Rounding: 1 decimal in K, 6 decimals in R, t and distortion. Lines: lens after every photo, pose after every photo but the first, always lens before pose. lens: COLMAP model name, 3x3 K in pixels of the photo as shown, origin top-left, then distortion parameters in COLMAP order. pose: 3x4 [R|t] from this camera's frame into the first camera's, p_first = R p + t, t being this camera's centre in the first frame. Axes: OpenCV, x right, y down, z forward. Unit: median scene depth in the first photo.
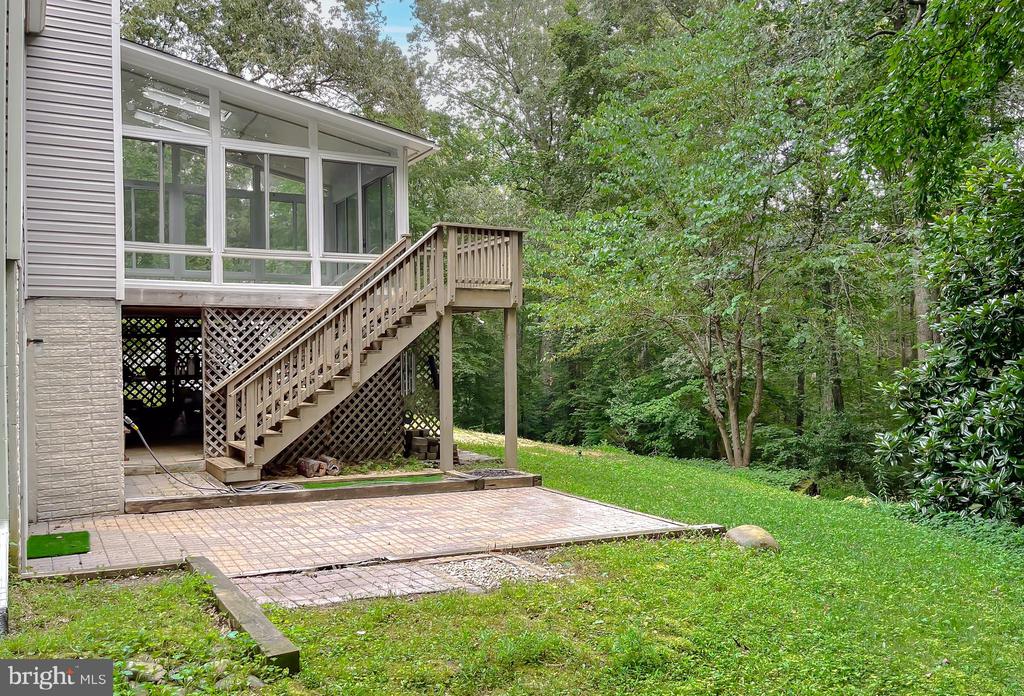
lens RADIAL K [[743.0, 0, 510.1], [0, 743.0, 347.9], [0, 0, 1]] dist [0.002829, -0.000484]
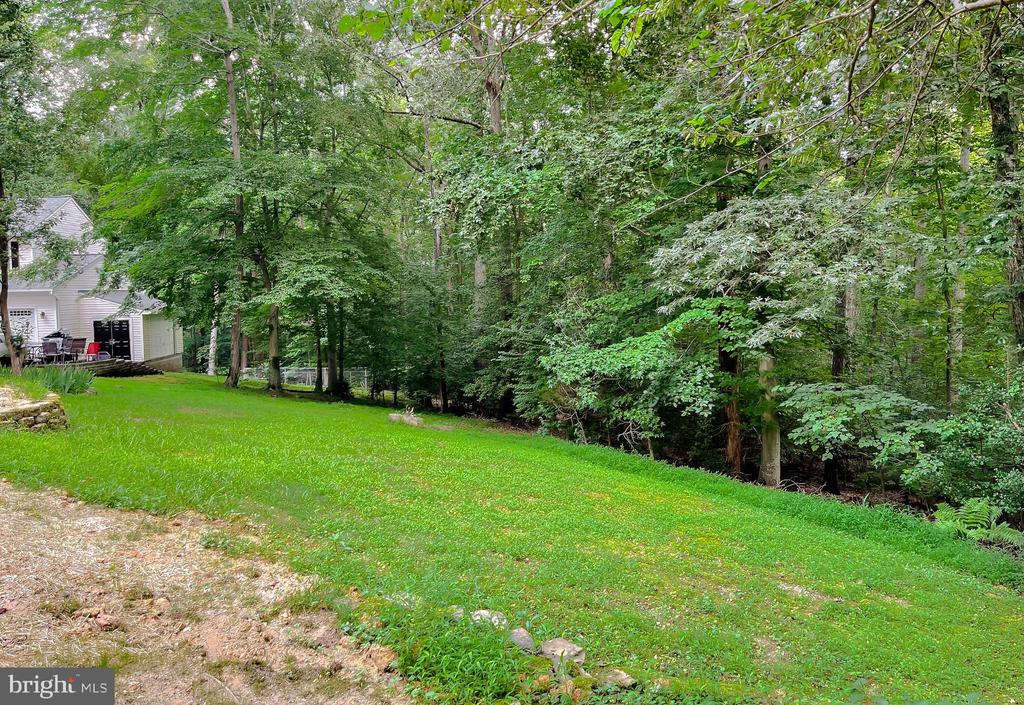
lens RADIAL K [[826.3, 0, 511.7], [0, 826.3, 354.2], [0, 0, 1]] dist [0.014264, 0.000942]
pose [[0.998019, -0.013408, 0.061467, 0.065077], [0.007492, 0.995402, 0.095497, 0.021817], [-0.062464, -0.094847, 0.993530, 0.369502]]
